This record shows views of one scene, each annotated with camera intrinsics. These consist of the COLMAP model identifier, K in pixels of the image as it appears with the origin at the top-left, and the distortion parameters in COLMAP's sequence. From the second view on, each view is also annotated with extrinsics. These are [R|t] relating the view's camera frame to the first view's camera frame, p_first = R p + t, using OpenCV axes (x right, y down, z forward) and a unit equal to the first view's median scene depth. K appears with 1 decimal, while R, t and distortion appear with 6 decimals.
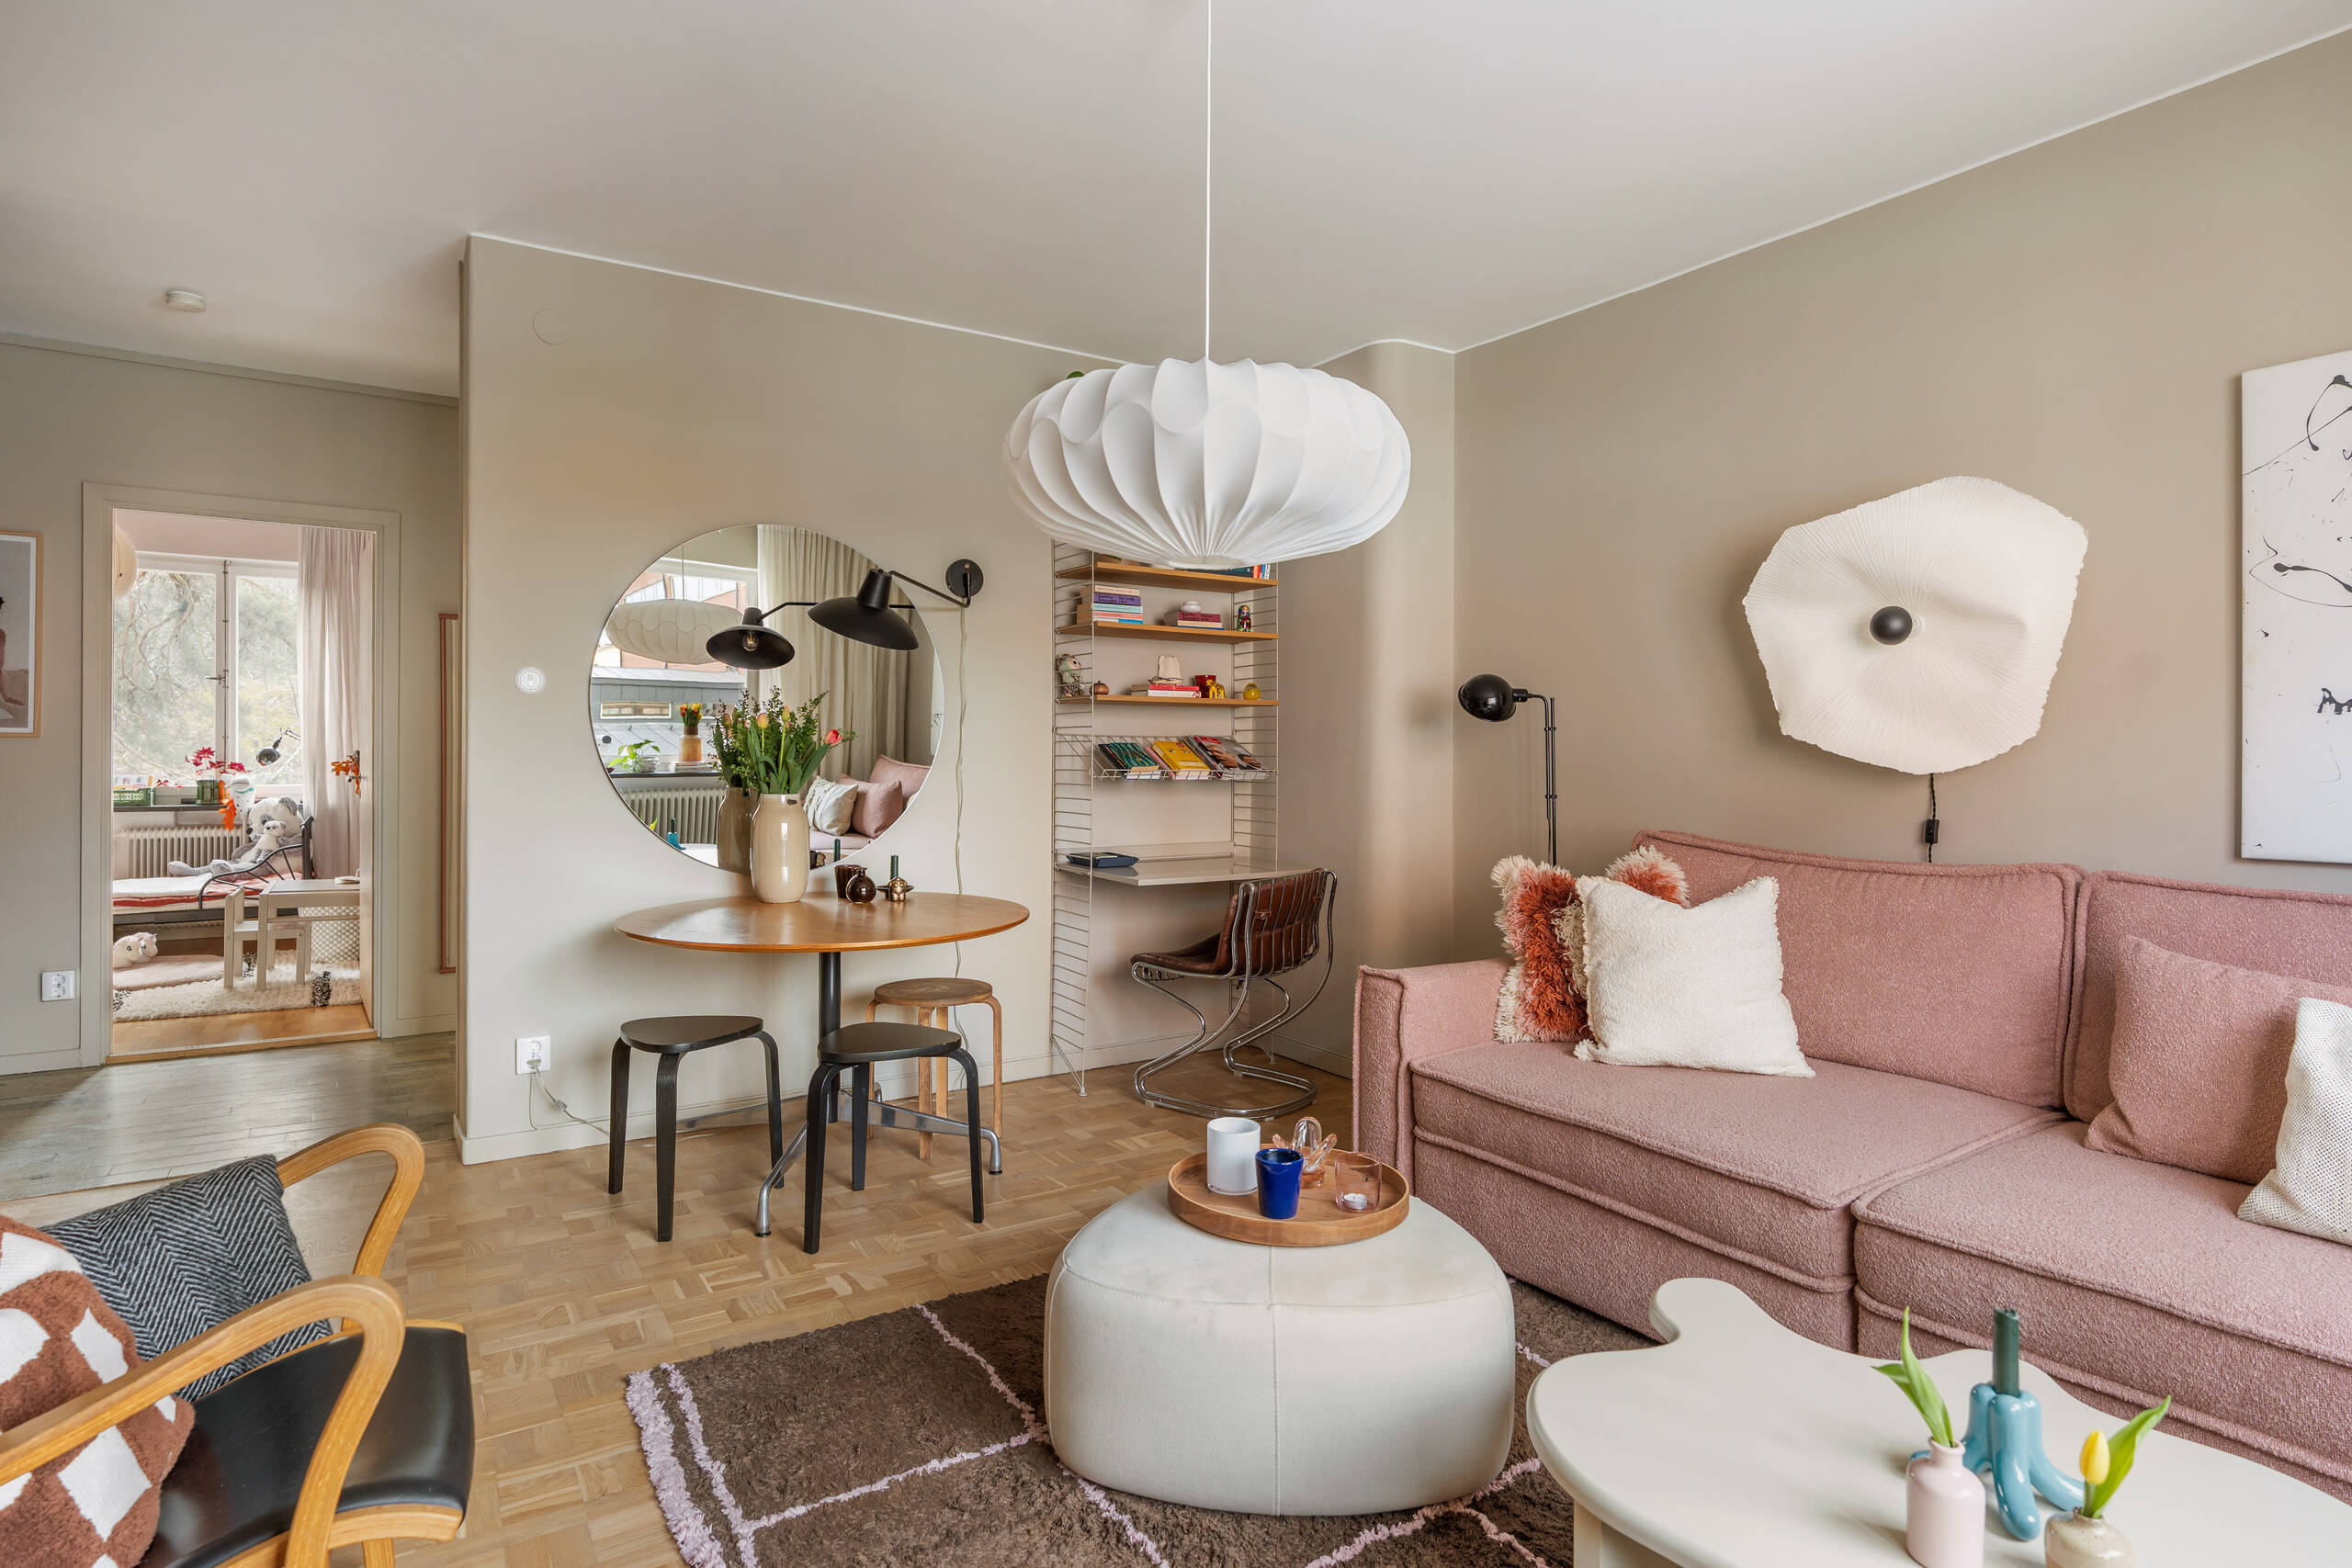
lens RADIAL K [[1244.2, 0, 1184.2], [0, 1244.2, 768.7], [0, 0, 1]] dist [0.000108, 0.005290]
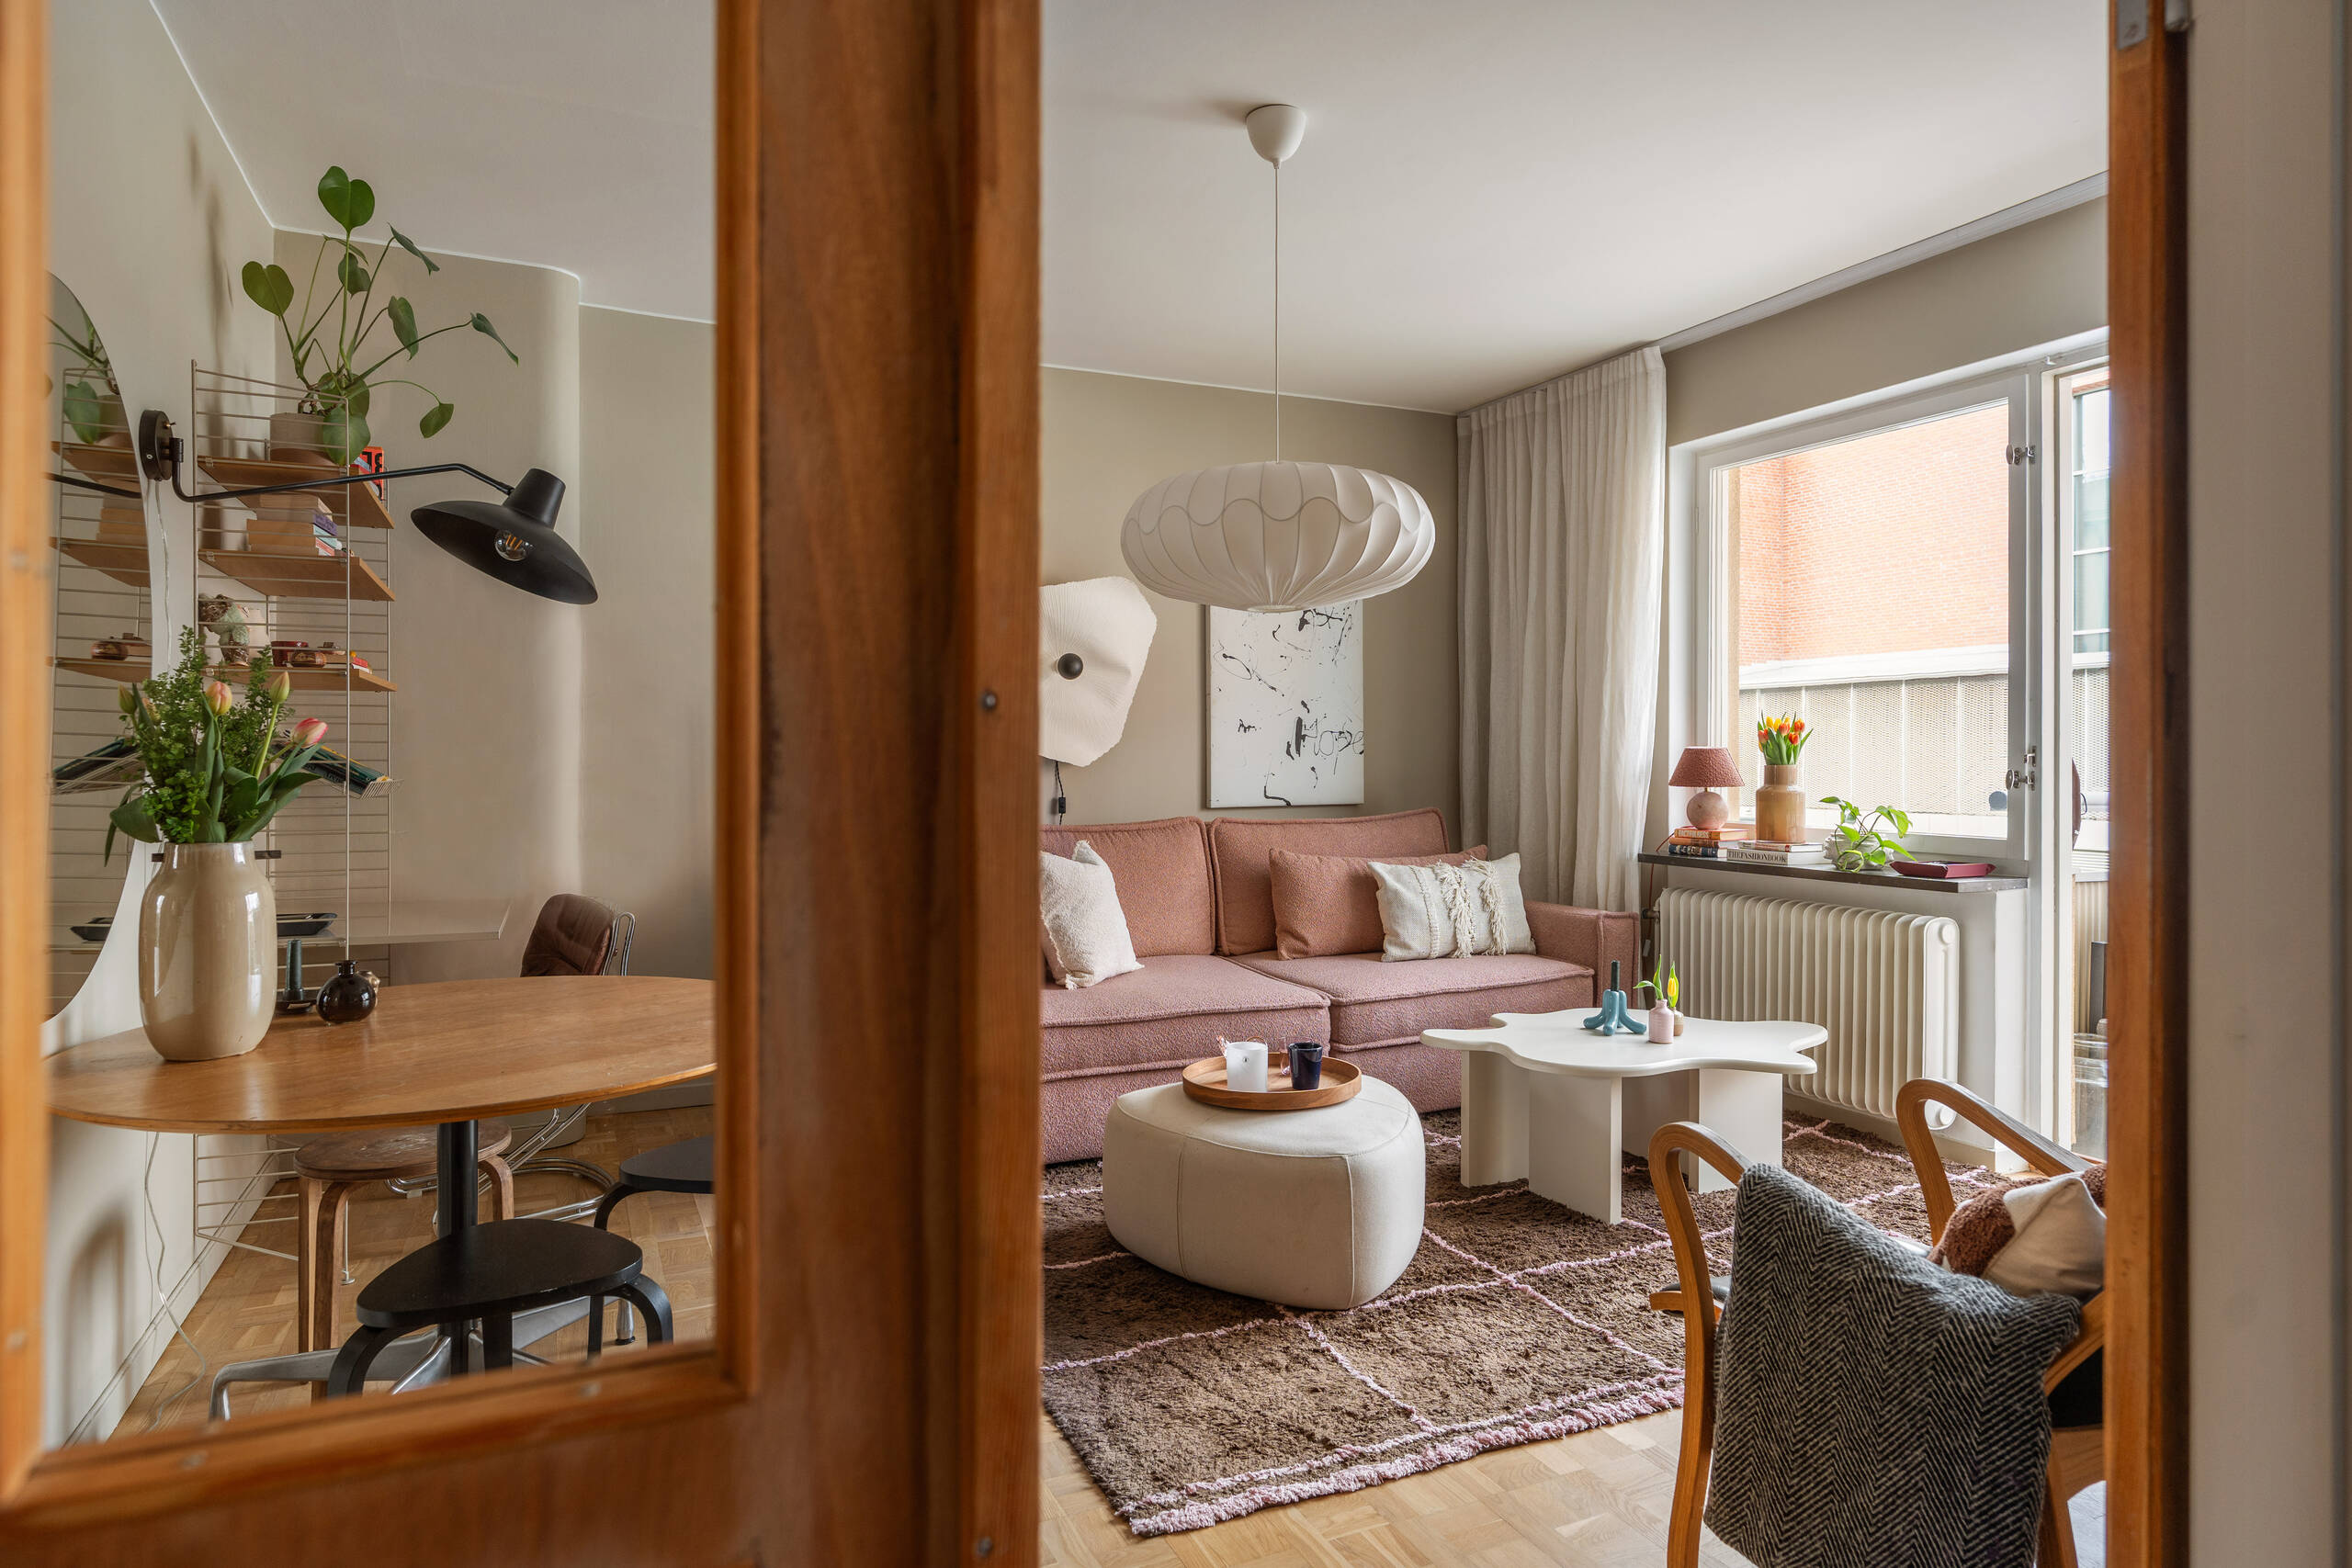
lens RADIAL K [[1327.5, 0, 1193.6], [0, 1327.5, 767.3], [0, 0, 1]] dist [0.002317, -0.000226]
pose [[0.153462, -0.014861, 0.988043, -0.993400], [0.020261, 0.999724, 0.011890, -0.011378], [-0.987947, 0.018194, 0.153720, 0.635925]]
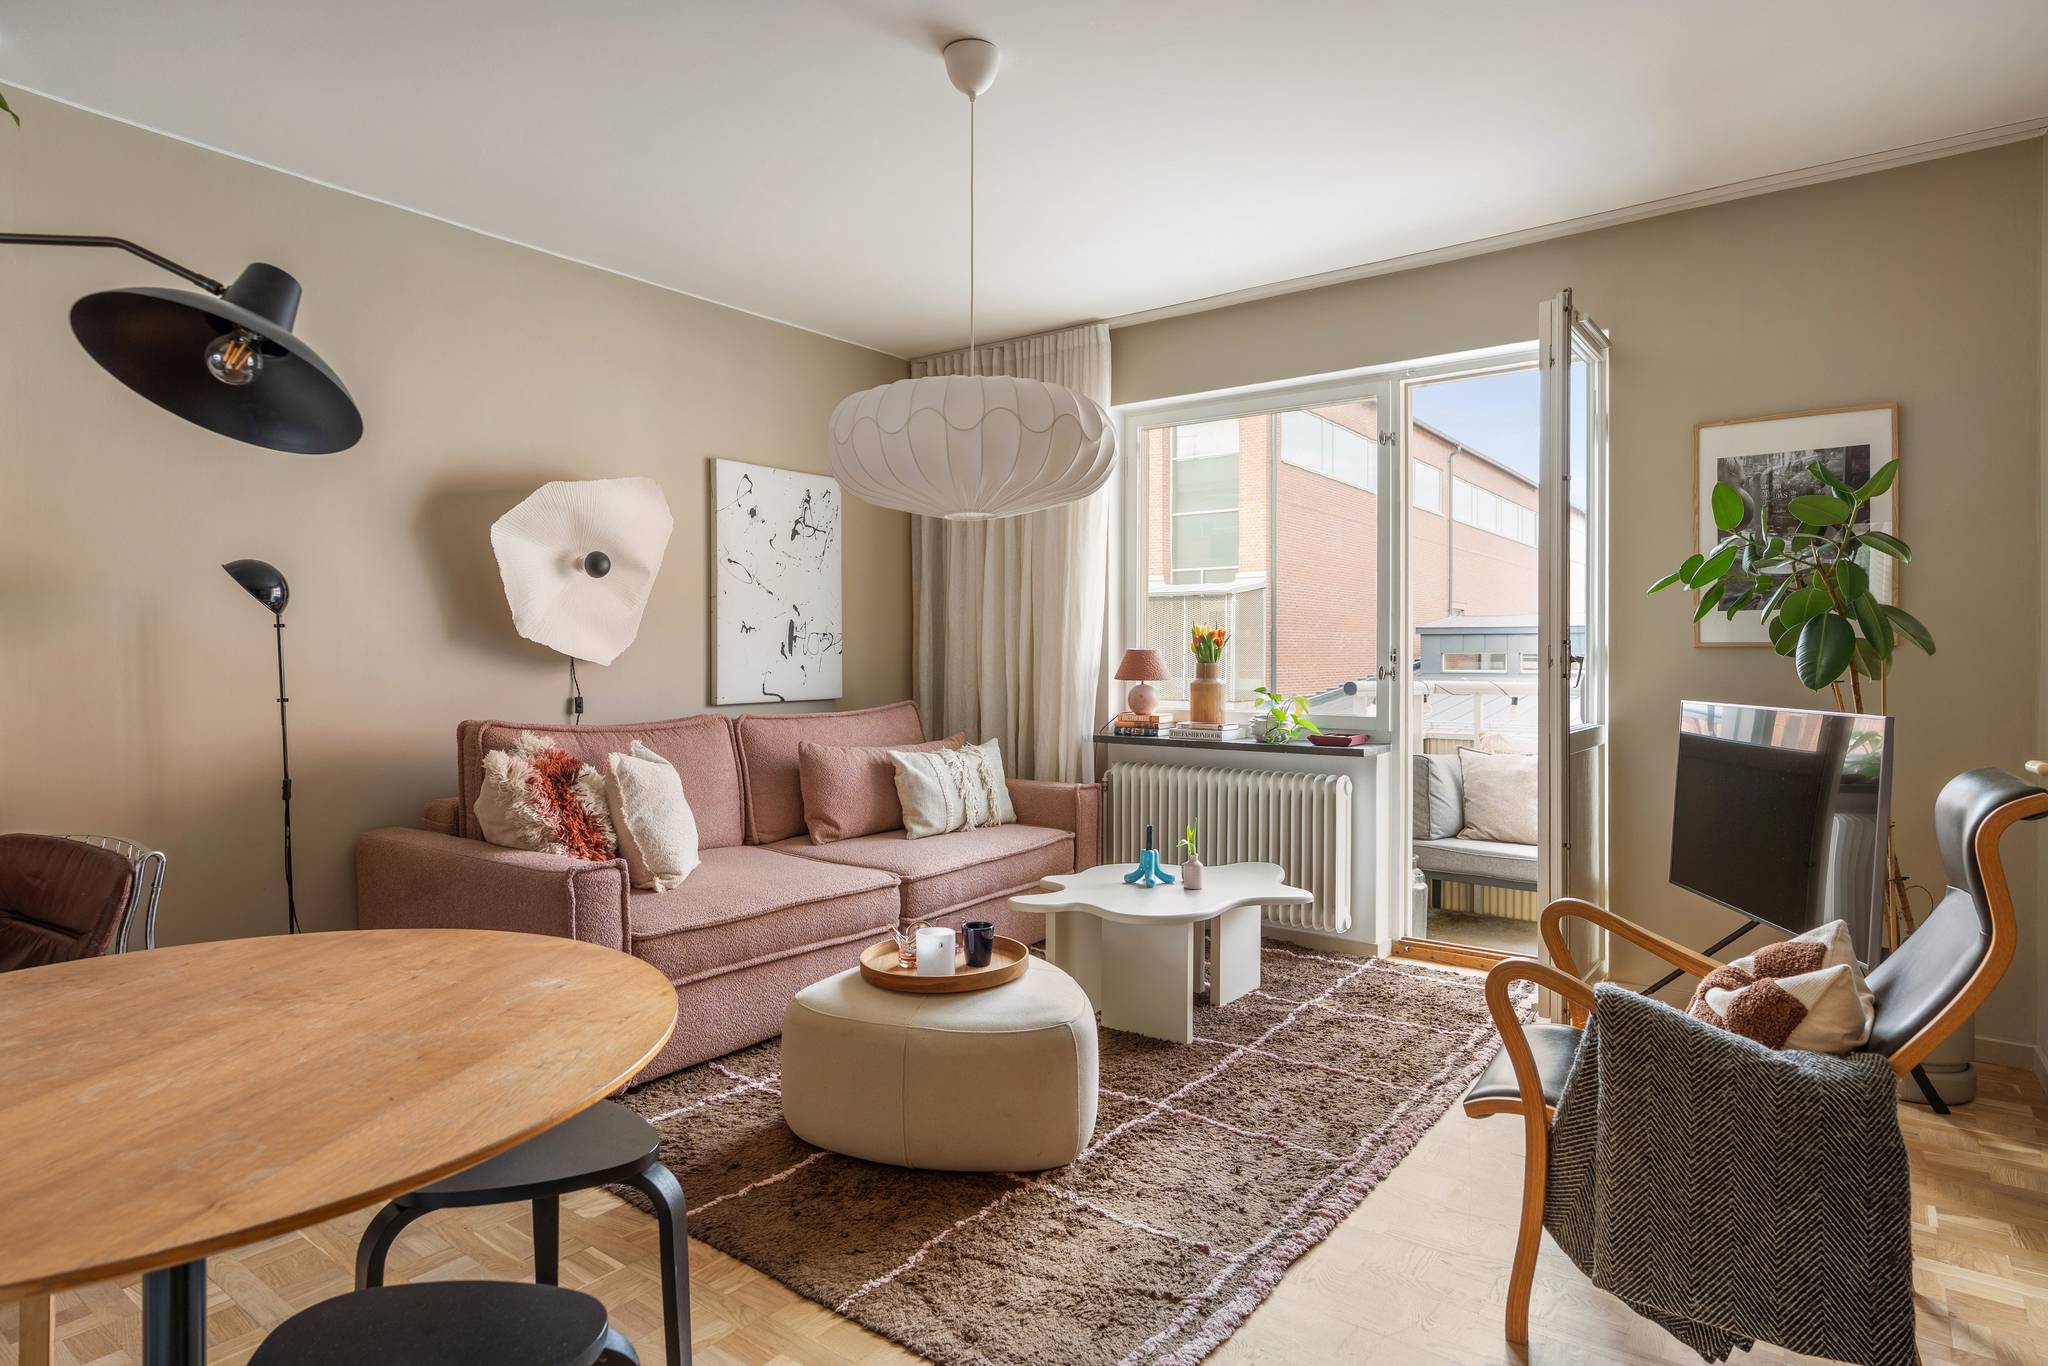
lens RADIAL K [[1103.4, 0, 1022.0], [0, 1103.4, 665.5], [0, 0, 1]] dist [-0.003632, -0.000325]
pose [[-0.322578, -0.014657, 0.946429, -0.840845], [0.015660, 0.999661, 0.020819, -0.016204], [-0.946413, 0.021537, -0.322239, 0.976983]]
